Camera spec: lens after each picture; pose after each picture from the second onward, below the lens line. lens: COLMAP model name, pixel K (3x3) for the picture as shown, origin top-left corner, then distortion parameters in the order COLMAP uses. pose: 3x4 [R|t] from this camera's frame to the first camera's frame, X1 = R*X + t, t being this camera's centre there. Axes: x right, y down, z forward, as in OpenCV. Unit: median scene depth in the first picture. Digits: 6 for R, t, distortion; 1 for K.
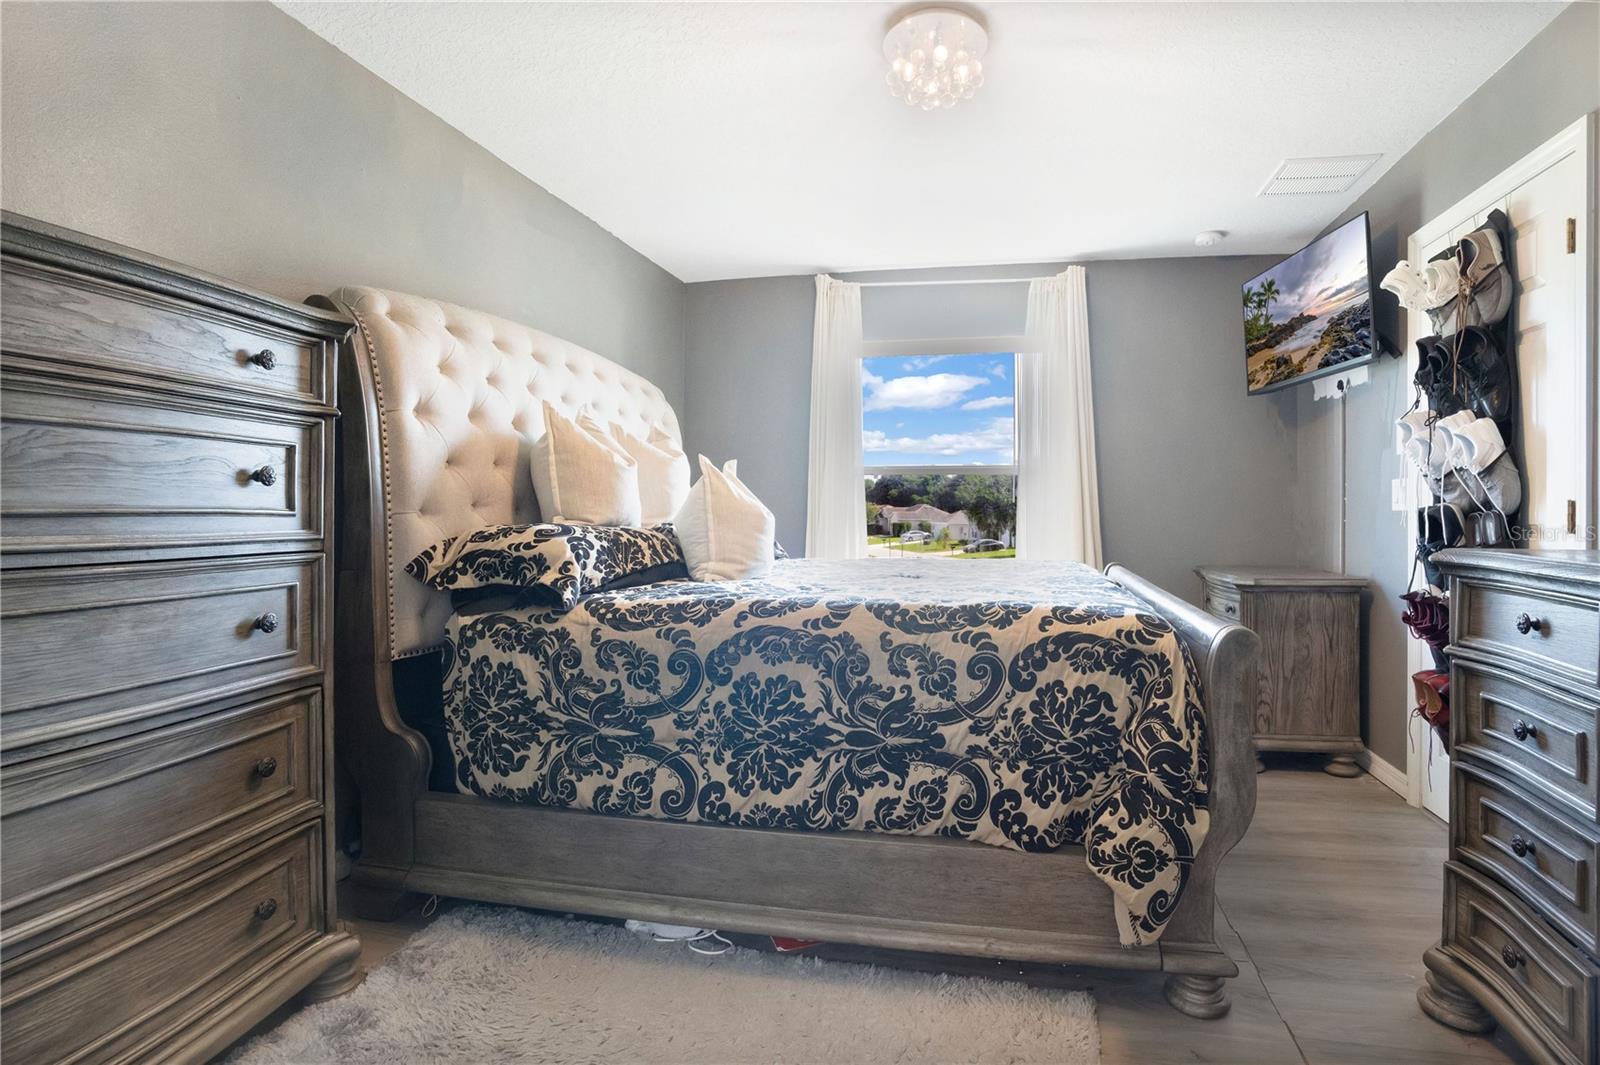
lens RADIAL K [[774.7, 0, 802.6], [0, 774.7, 523.2], [0, 0, 1]] dist [-0.068607, 0.037955]
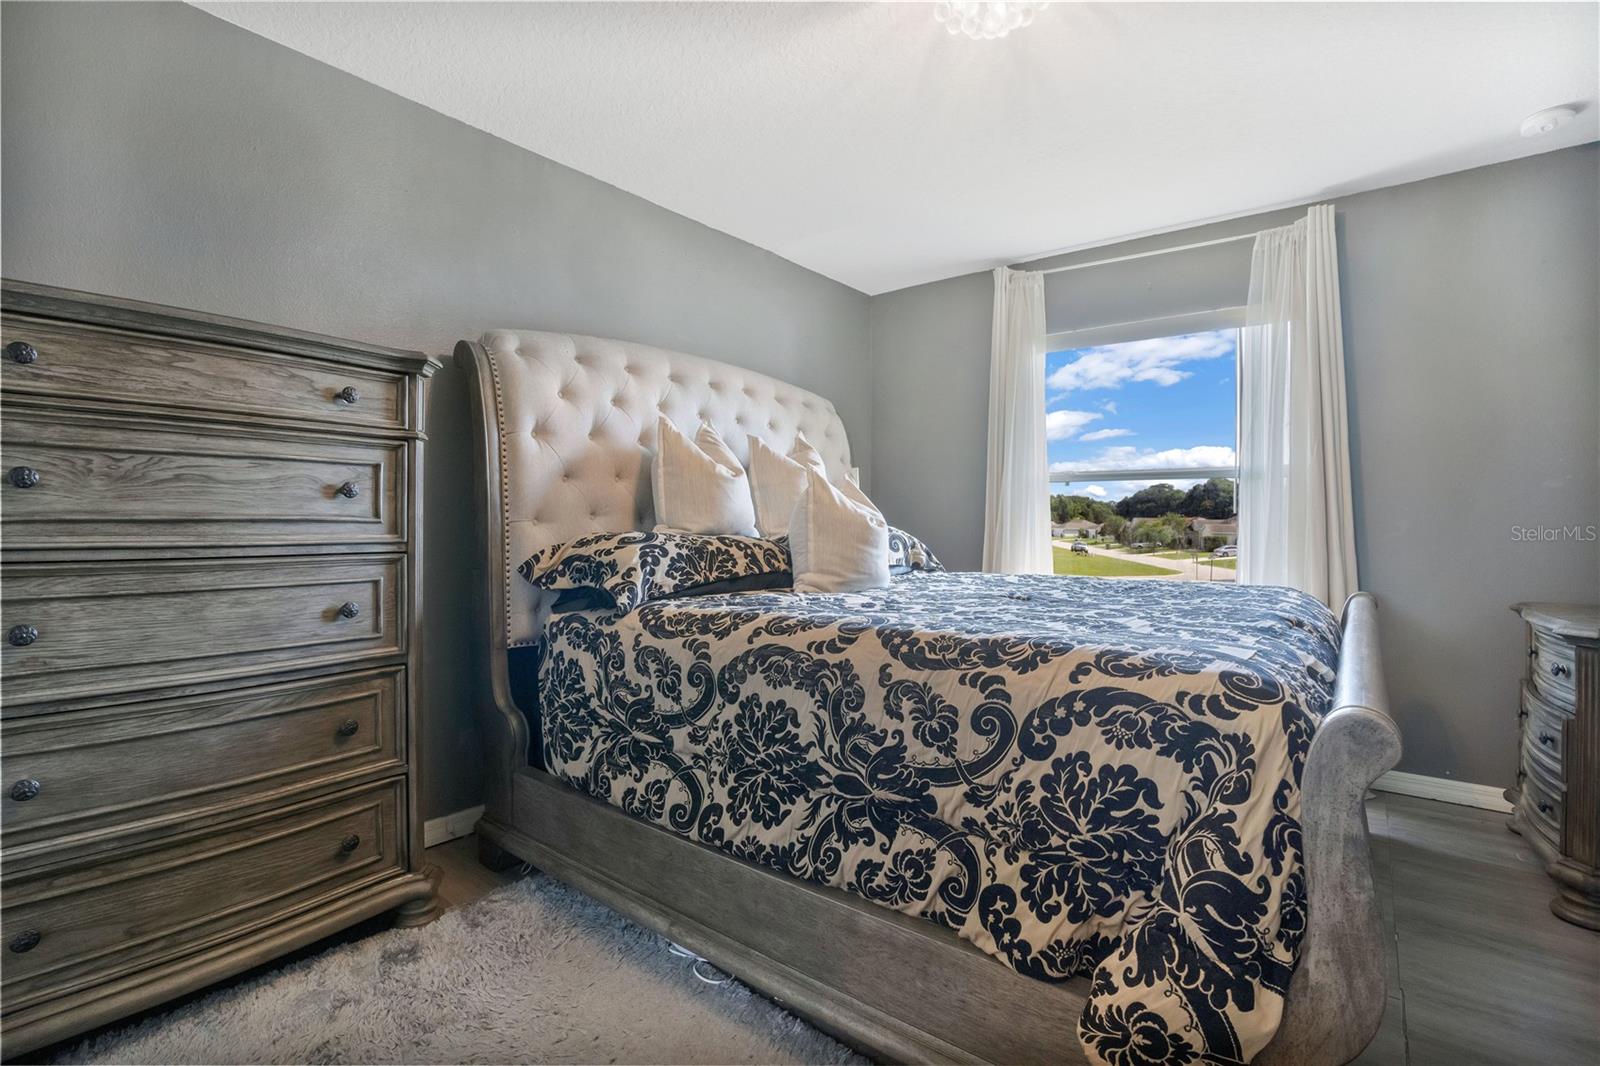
lens RADIAL K [[708.9, 0, 800.0], [0, 708.9, 533.0], [0, 0, 1]] dist [-0.063172, 0.026614]
pose [[0.894411, 0.011034, -0.447110, 0.375210], [-0.011184, 0.999935, 0.002306, -0.002954], [0.447106, 0.002938, 0.894476, 0.272133]]
